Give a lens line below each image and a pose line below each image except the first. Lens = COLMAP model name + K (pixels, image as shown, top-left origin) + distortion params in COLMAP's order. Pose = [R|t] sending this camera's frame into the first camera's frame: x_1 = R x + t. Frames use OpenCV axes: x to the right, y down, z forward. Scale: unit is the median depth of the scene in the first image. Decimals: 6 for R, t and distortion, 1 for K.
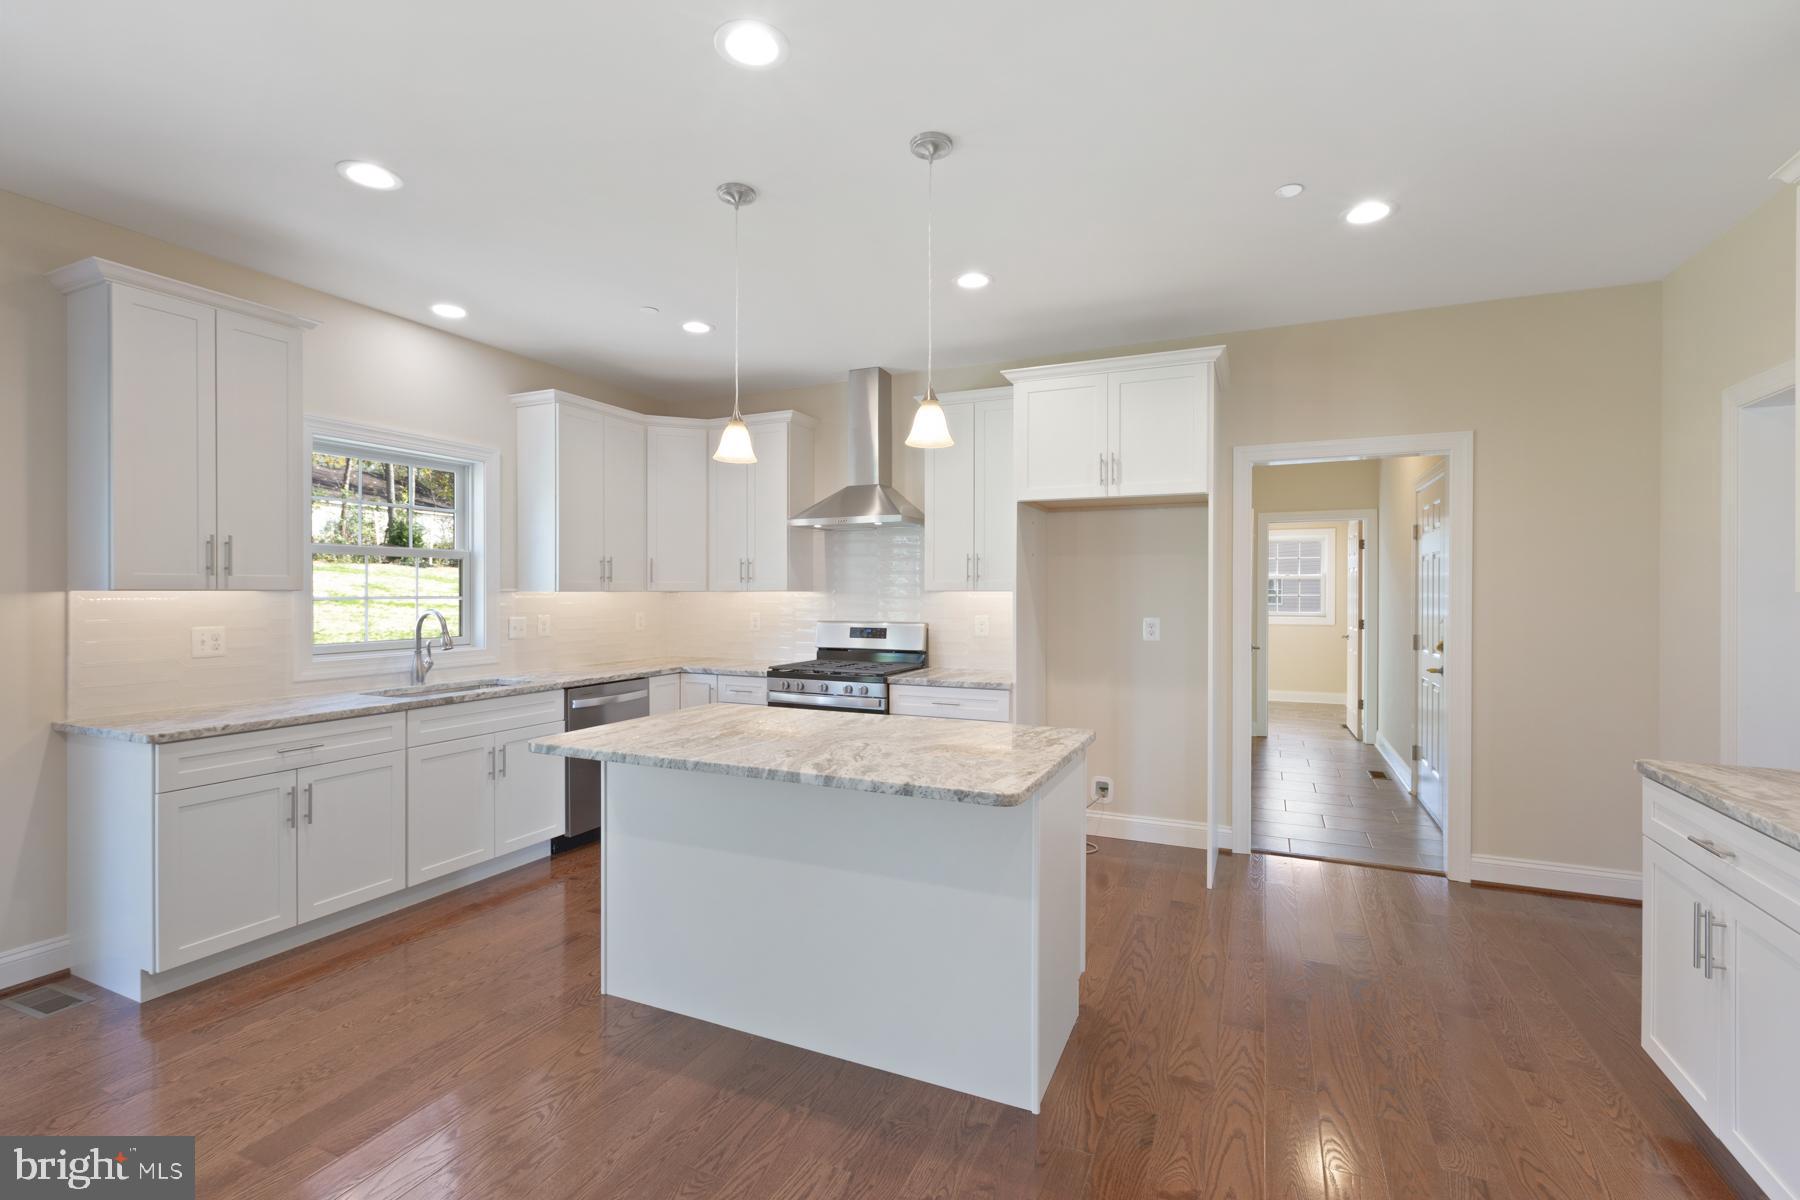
lens RADIAL K [[796.7, 0, 900.0], [0, 796.7, 600.0], [0, 0, 1]] dist [0.001027, -0.000340]
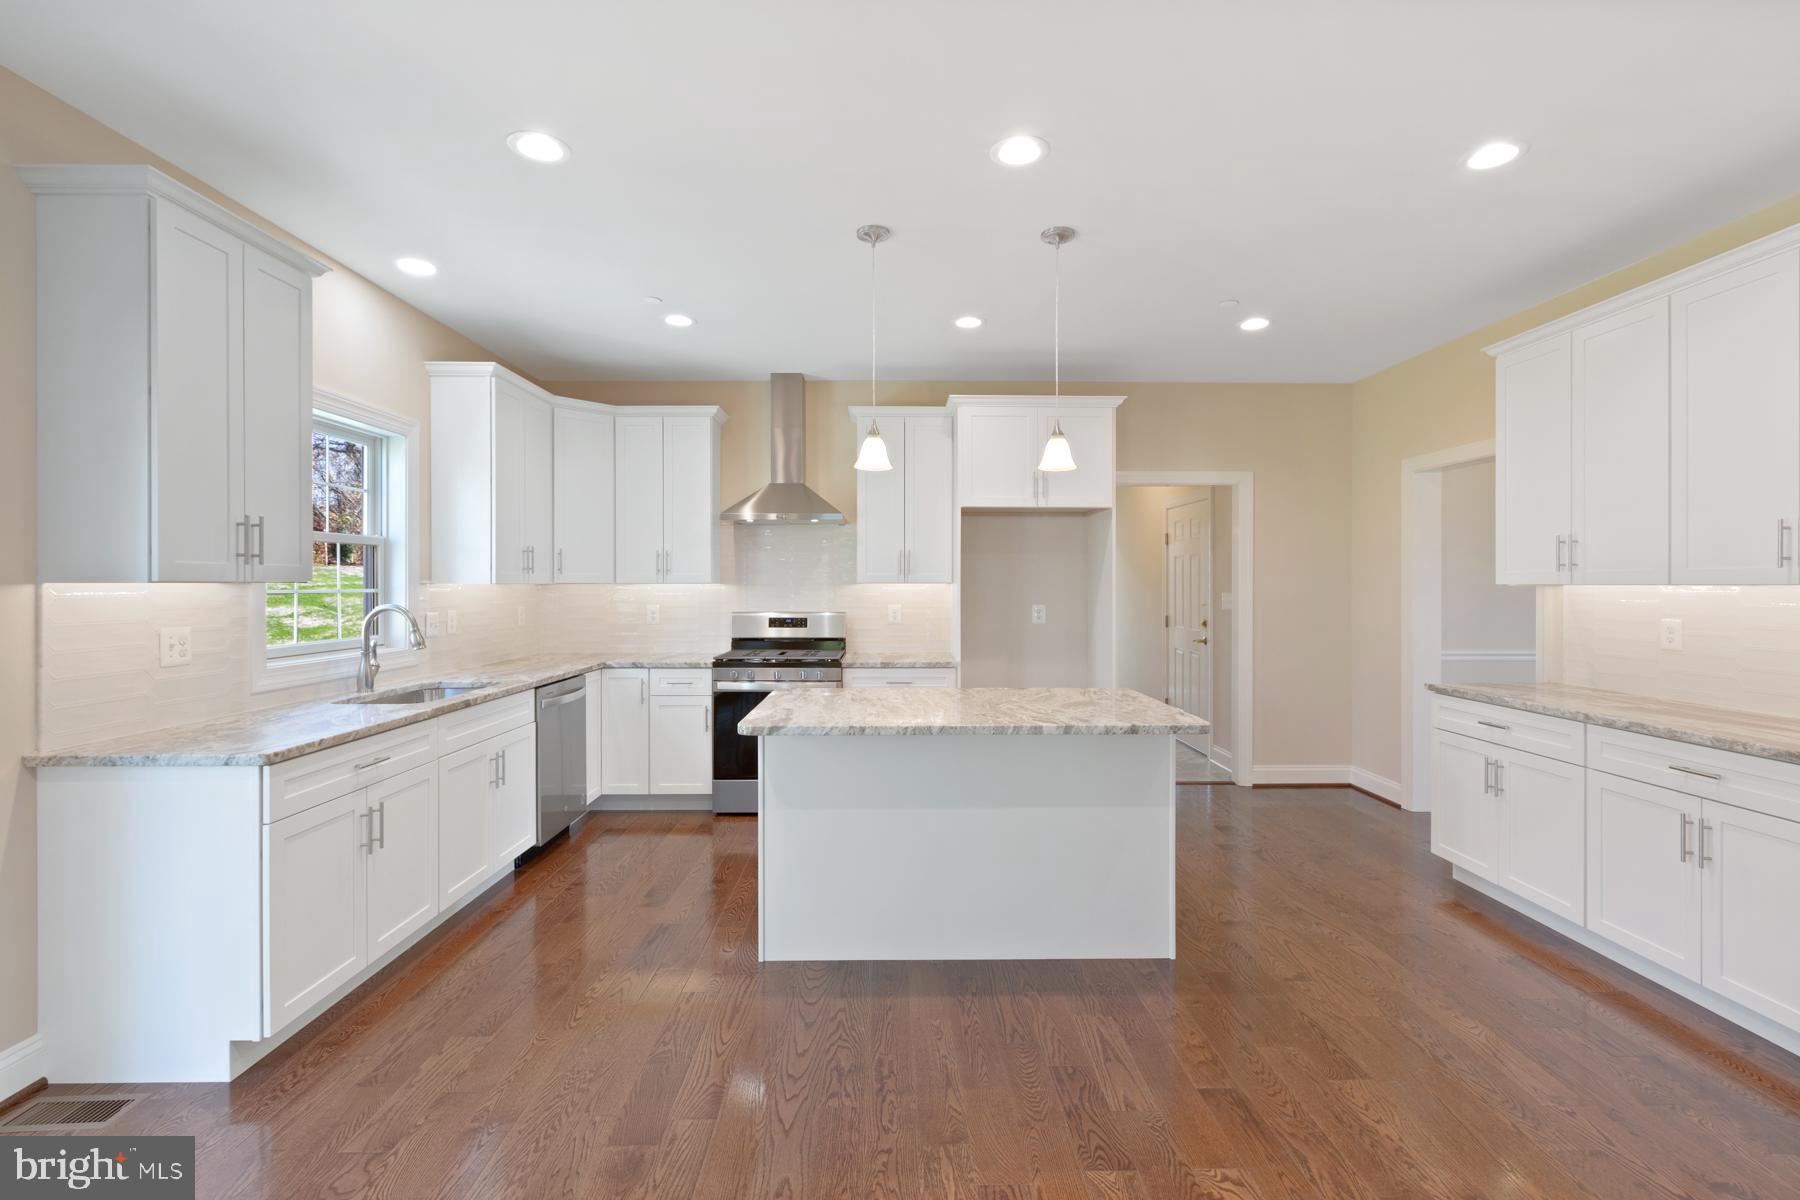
lens RADIAL K [[801.8, 0, 896.0], [0, 801.8, 592.2], [0, 0, 1]] dist [-0.000930, 0.000736]
pose [[0.904774, -0.004559, 0.425868, -0.480404], [0.004249, 0.999990, 0.001678, -0.000382], [-0.425871, 0.000291, 0.904784, -0.033756]]
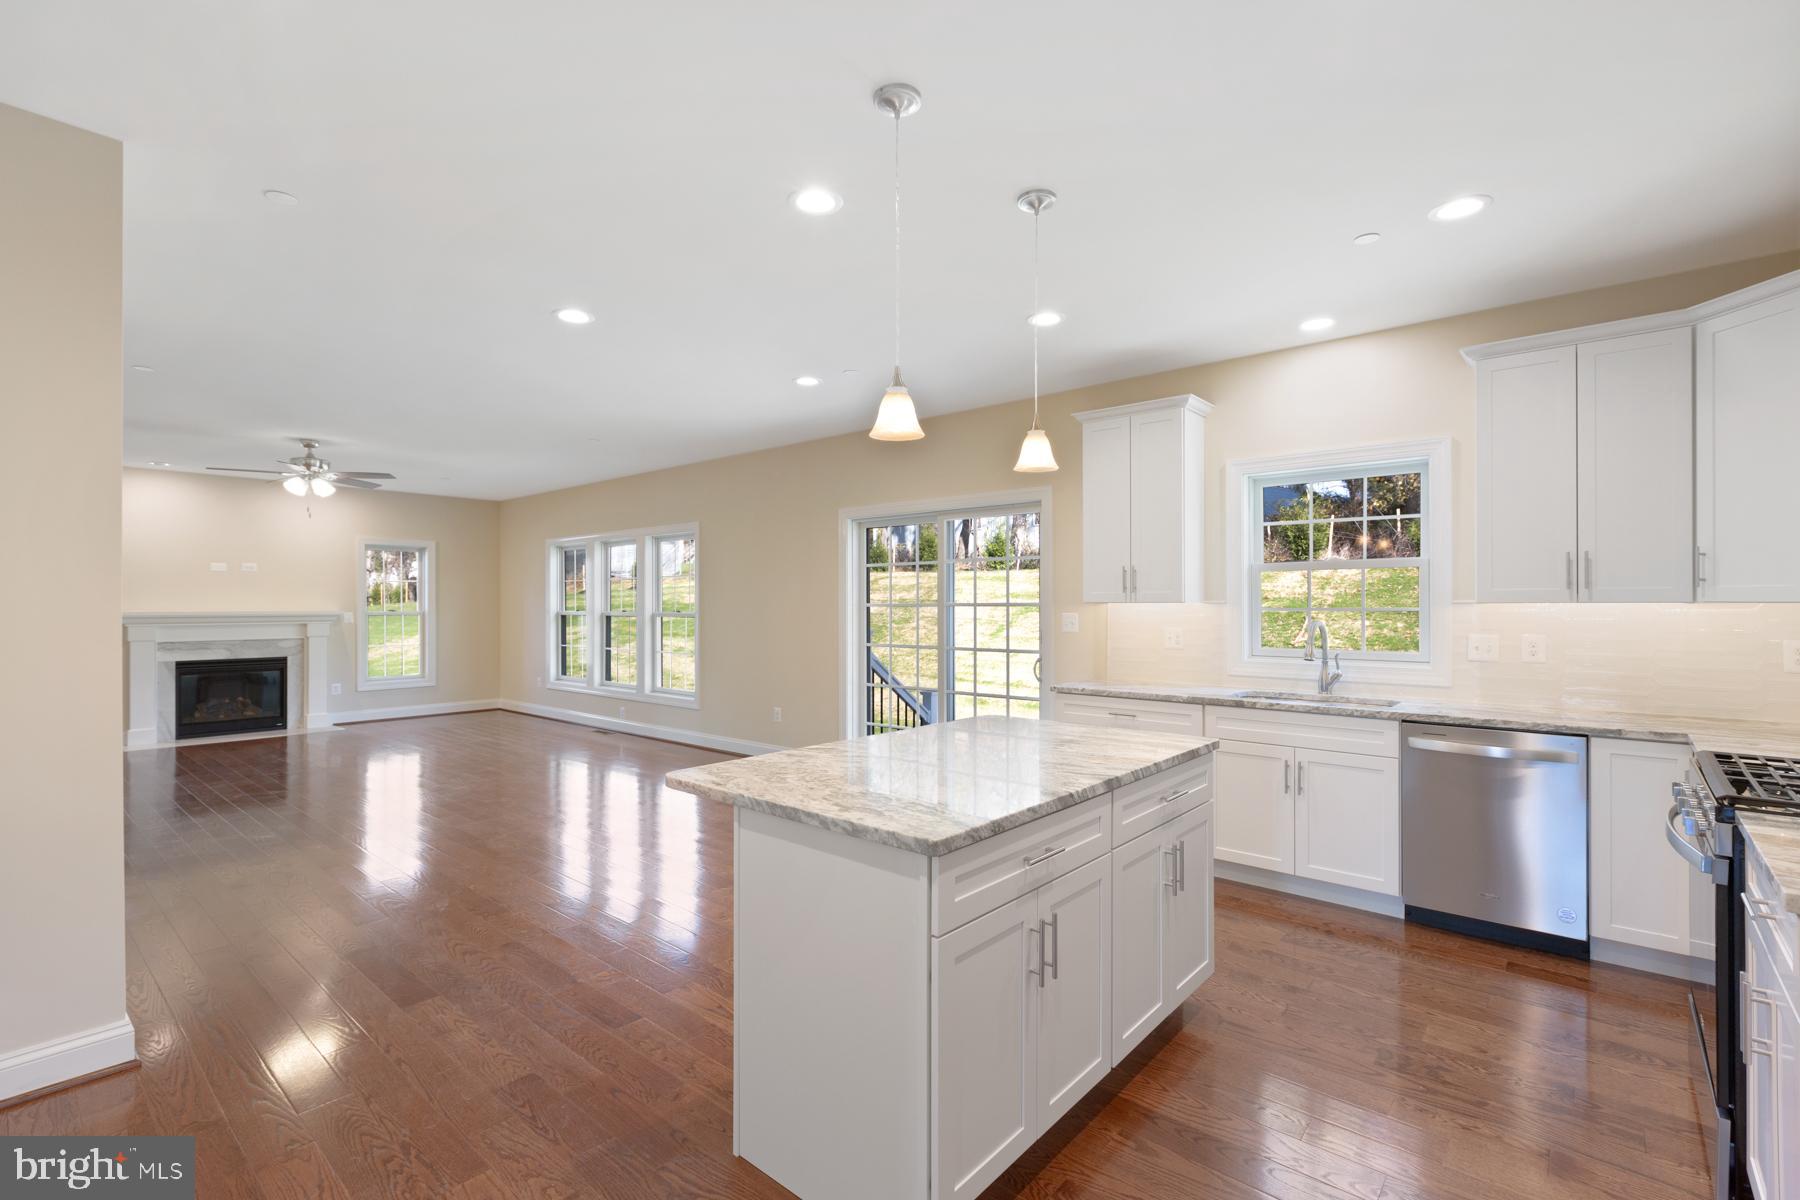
lens RADIAL K [[813.8, 0, 907.7], [0, 813.8, 611.2], [0, 0, 1]] dist [0.001087, 0.000019]
pose [[-0.270784, 0.008542, -0.962602, 0.582297], [-0.009264, 0.999891, 0.011479, -0.007801], [0.962596, 0.012026, -0.270676, 0.809873]]
